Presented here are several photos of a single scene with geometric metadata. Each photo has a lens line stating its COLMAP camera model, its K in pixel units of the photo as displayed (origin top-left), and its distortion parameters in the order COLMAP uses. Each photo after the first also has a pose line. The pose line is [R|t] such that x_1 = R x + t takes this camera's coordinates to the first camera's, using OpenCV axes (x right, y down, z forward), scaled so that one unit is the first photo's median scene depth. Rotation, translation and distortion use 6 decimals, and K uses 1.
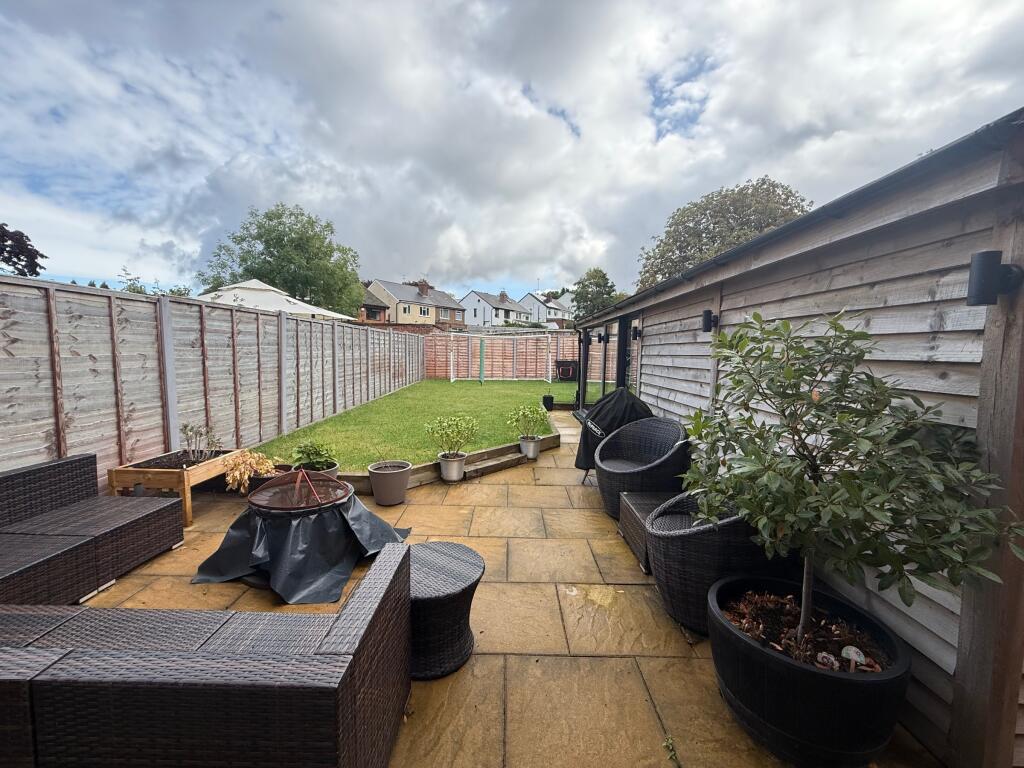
lens RADIAL K [[407.4, 0, 511.0], [0, 407.4, 383.8], [0, 0, 1]] dist [-0.001782, 0.000292]
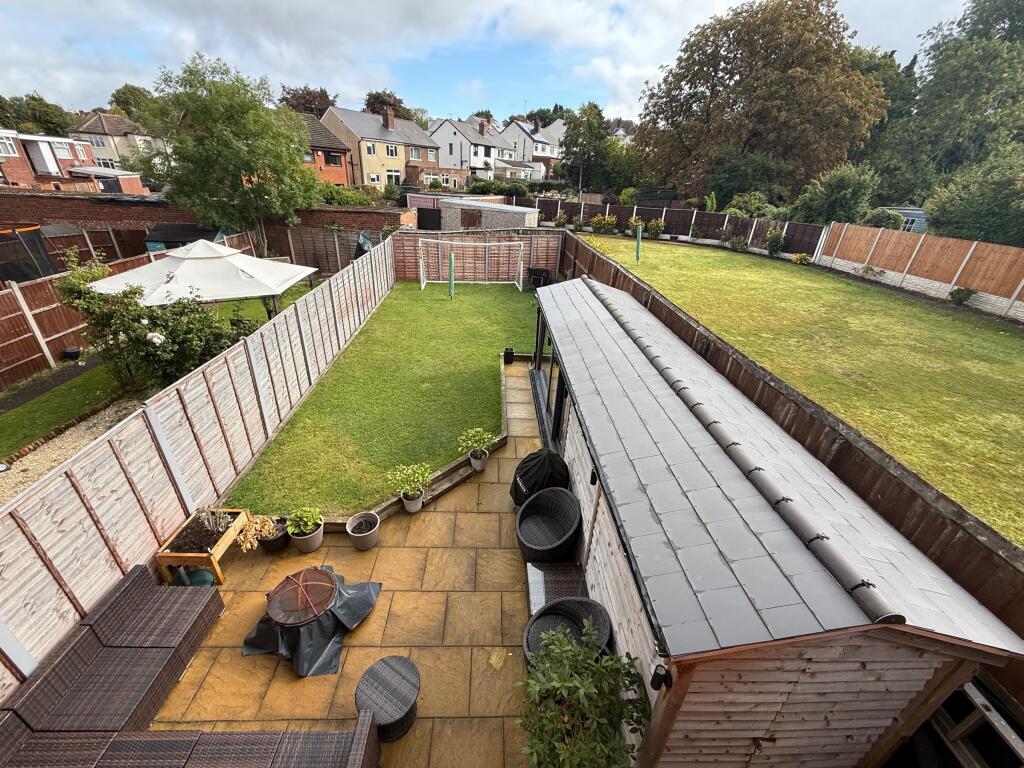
lens RADIAL K [[407.4, 0, 510.7], [0, 407.4, 381.4], [0, 0, 1]] dist [-0.001782, 0.000292]
pose [[0.998813, 0.014983, 0.046338, 0.027350], [-0.031440, 0.925033, 0.378583, -0.175584], [-0.037191, -0.379591, 0.924407, -0.016764]]
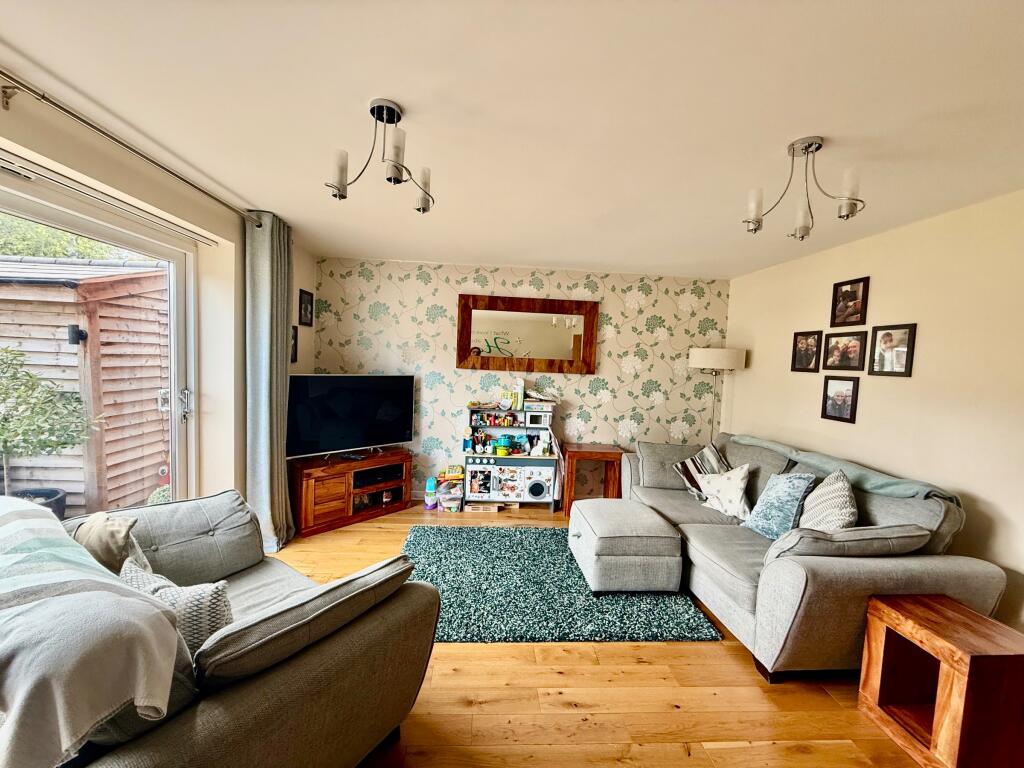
lens RADIAL K [[407.4, 0, 512.3], [0, 407.4, 385.6], [0, 0, 1]] dist [-0.001782, 0.000292]
pose [[-0.059005, -0.076397, 0.995330, -2.658317], [0.045491, 0.995826, 0.079132, -0.009863], [-0.997221, 0.049948, -0.055283, -2.689315]]
